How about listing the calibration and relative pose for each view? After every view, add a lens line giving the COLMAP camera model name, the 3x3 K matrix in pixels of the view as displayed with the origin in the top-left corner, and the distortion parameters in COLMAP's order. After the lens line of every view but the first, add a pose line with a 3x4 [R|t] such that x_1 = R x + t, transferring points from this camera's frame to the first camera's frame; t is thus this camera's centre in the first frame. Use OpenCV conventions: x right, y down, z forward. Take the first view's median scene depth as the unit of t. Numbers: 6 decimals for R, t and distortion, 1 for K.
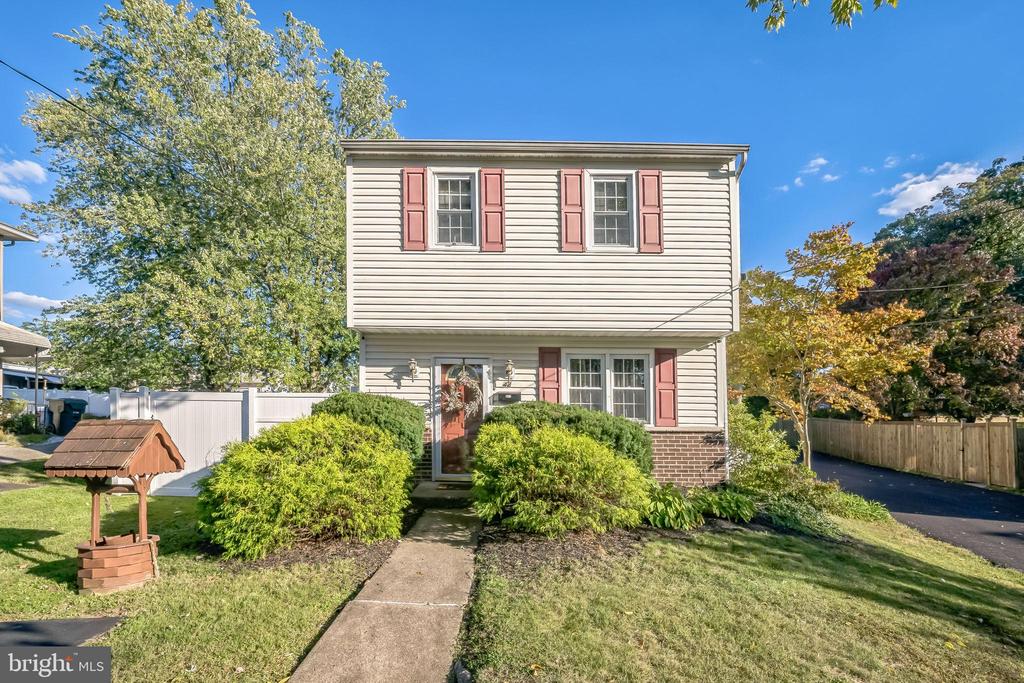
lens RADIAL K [[493.9, 0, 528.8], [0, 493.9, 399.6], [0, 0, 1]] dist [-0.004578, -0.000324]
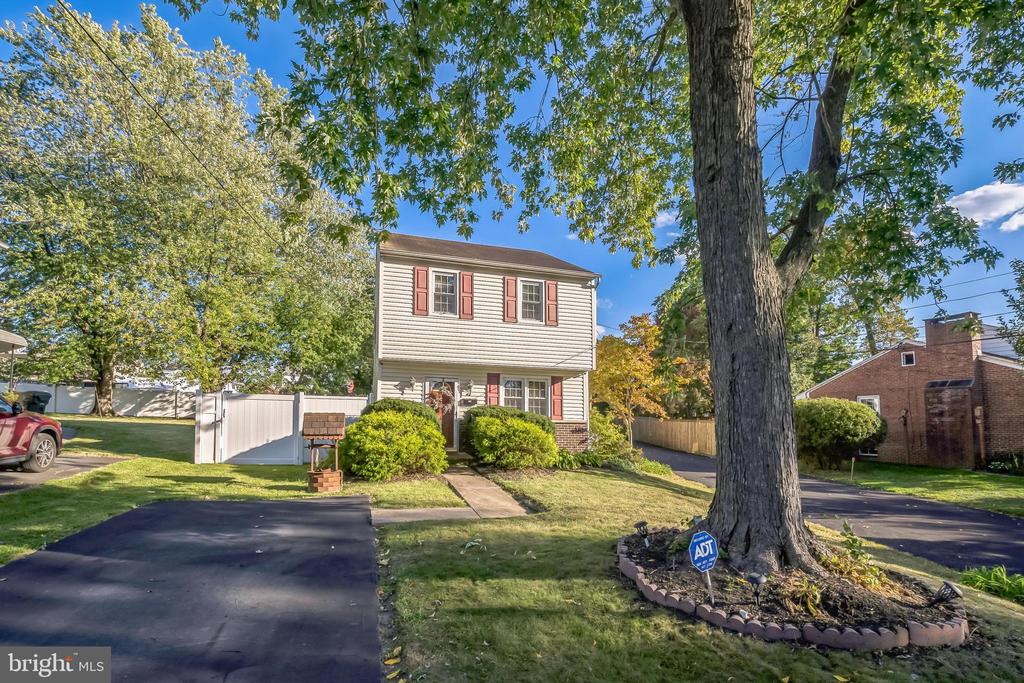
lens RADIAL K [[477.2, 0, 511.7], [0, 477.2, 364.3], [0, 0, 1]] dist [-0.006177, -0.000335]
pose [[0.968412, 0.039180, 0.246258, -0.323447], [-0.022328, 0.997236, -0.070858, -0.021390], [-0.248354, 0.063122, 0.966611, -0.662868]]
